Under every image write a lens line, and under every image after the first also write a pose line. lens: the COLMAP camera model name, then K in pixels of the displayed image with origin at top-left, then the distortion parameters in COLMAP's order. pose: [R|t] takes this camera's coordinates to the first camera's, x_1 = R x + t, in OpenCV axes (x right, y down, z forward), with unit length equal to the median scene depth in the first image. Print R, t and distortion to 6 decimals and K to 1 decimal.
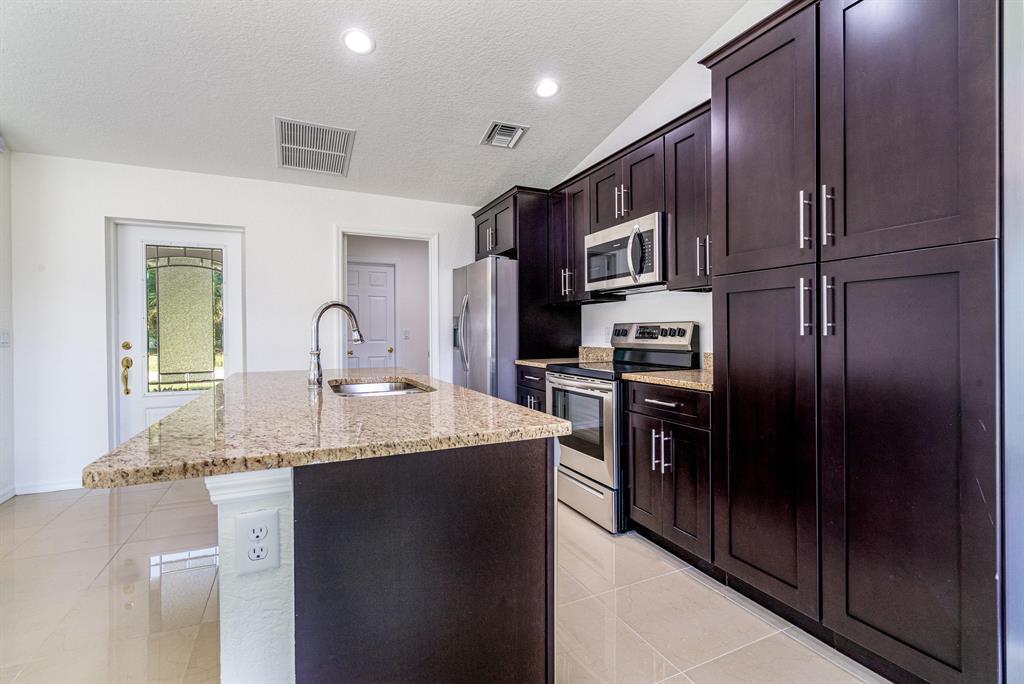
lens RADIAL K [[470.8, 0, 513.7], [0, 470.8, 332.7], [0, 0, 1]] dist [-0.002570, -0.000247]
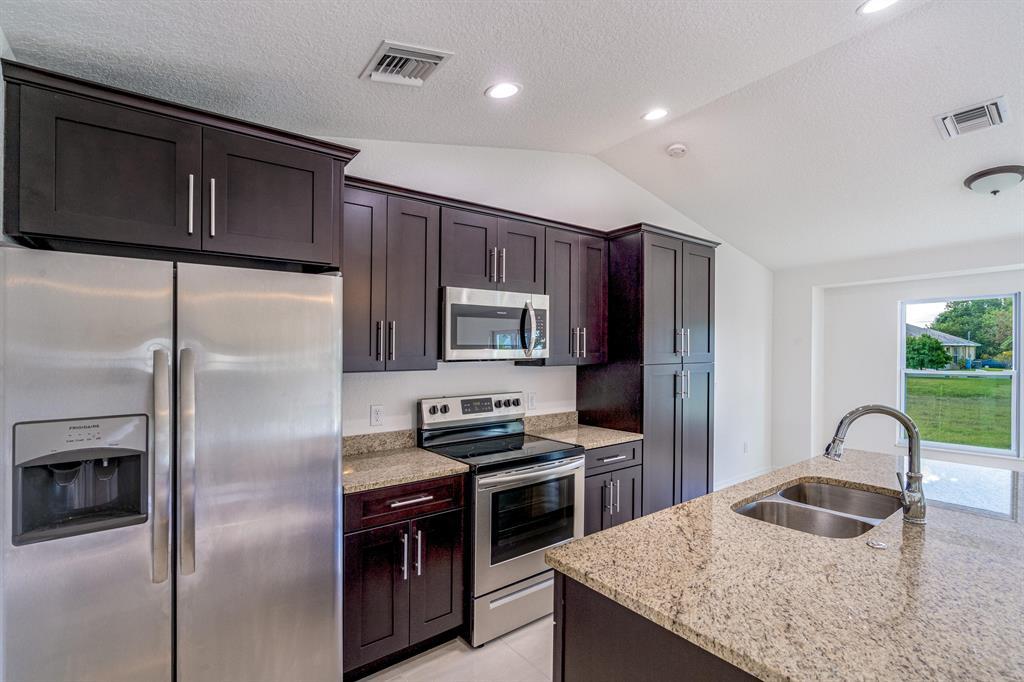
lens RADIAL K [[470.8, 0, 515.0], [0, 470.8, 350.8], [0, 0, 1]] dist [-0.002570, -0.000247]
pose [[-0.214780, 0.017947, 0.976498, -0.677443], [0.015964, 0.999762, -0.014863, -0.098723], [-0.976532, 0.012396, -0.215015, 1.174473]]
